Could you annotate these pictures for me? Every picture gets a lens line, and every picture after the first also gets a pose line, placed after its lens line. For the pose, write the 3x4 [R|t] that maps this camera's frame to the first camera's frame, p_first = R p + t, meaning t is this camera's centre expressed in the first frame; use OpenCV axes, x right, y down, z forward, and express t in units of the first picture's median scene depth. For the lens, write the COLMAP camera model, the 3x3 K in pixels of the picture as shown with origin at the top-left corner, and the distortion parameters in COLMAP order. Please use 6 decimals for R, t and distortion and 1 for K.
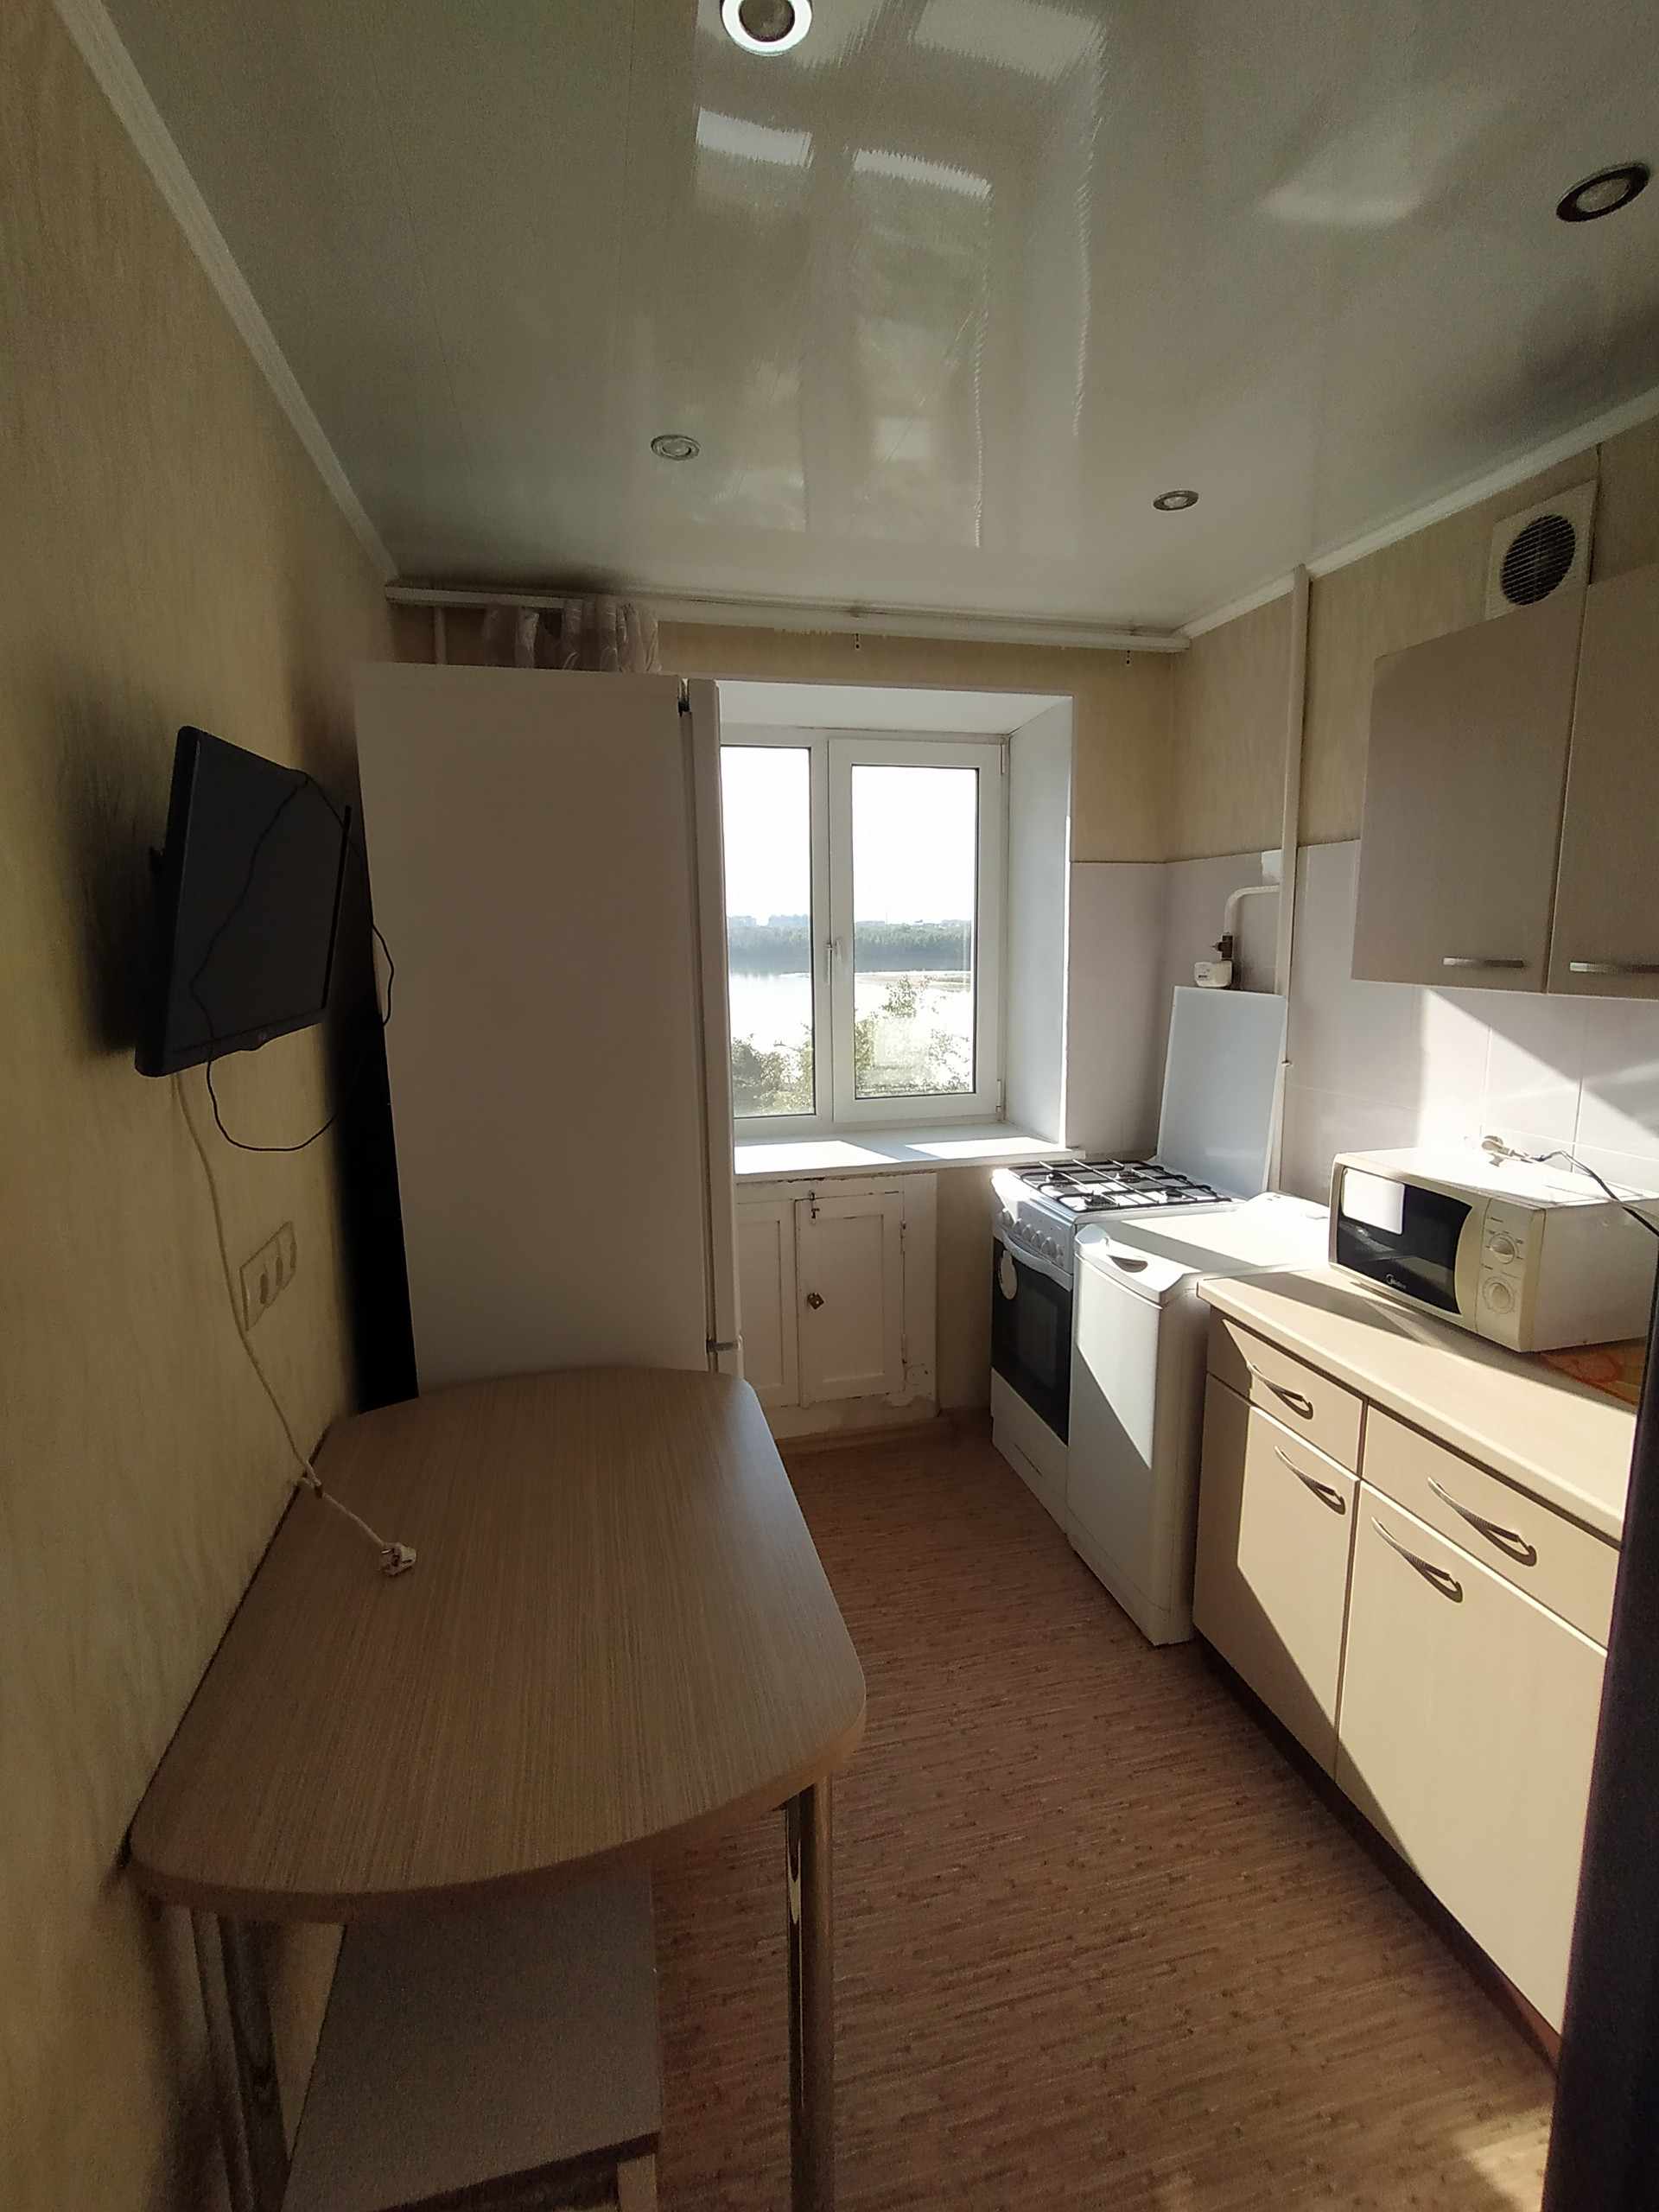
lens RADIAL K [[1005.7, 0, 834.1], [0, 1005.7, 1096.5], [0, 0, 1]] dist [-0.001831, 0.000778]
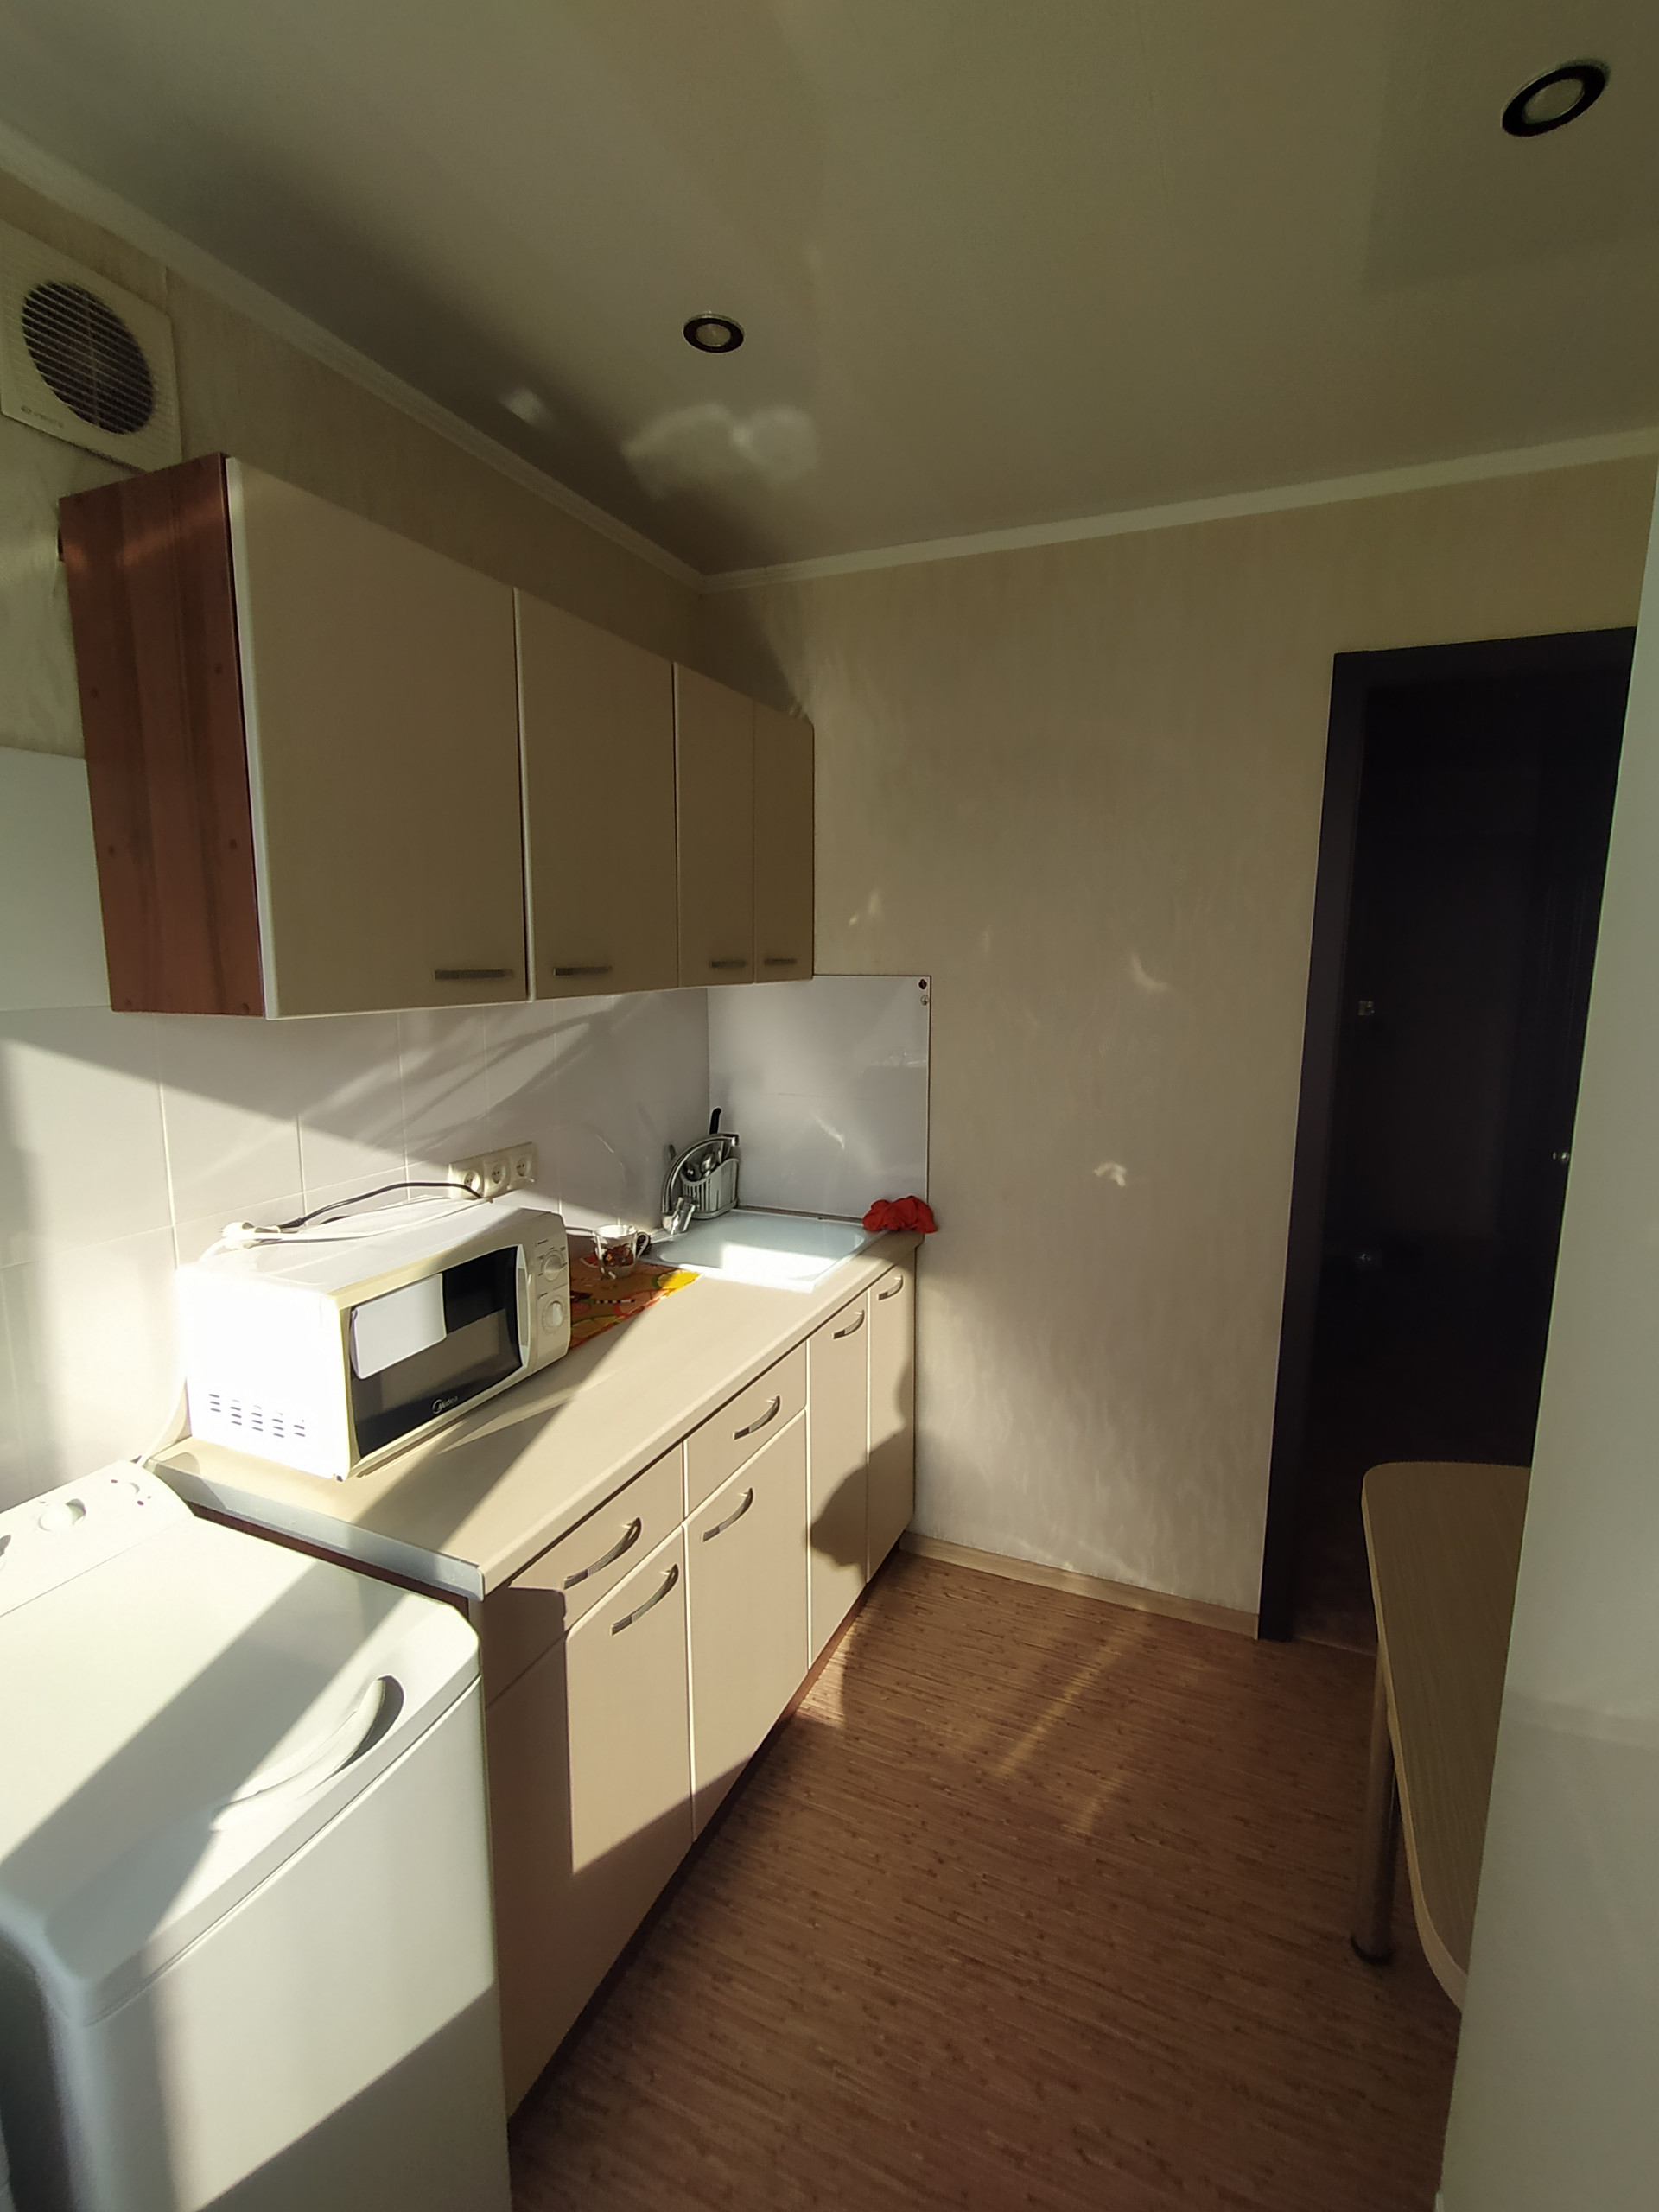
lens RADIAL K [[1005.7, 0, 834.1], [0, 1005.7, 1096.5], [0, 0, 1]] dist [-0.001831, 0.000778]
pose [[-0.789460, -0.086247, 0.607712, -0.124889], [0.098844, 0.959293, 0.264549, -0.239223], [-0.605790, 0.268920, -0.748799, 1.548575]]
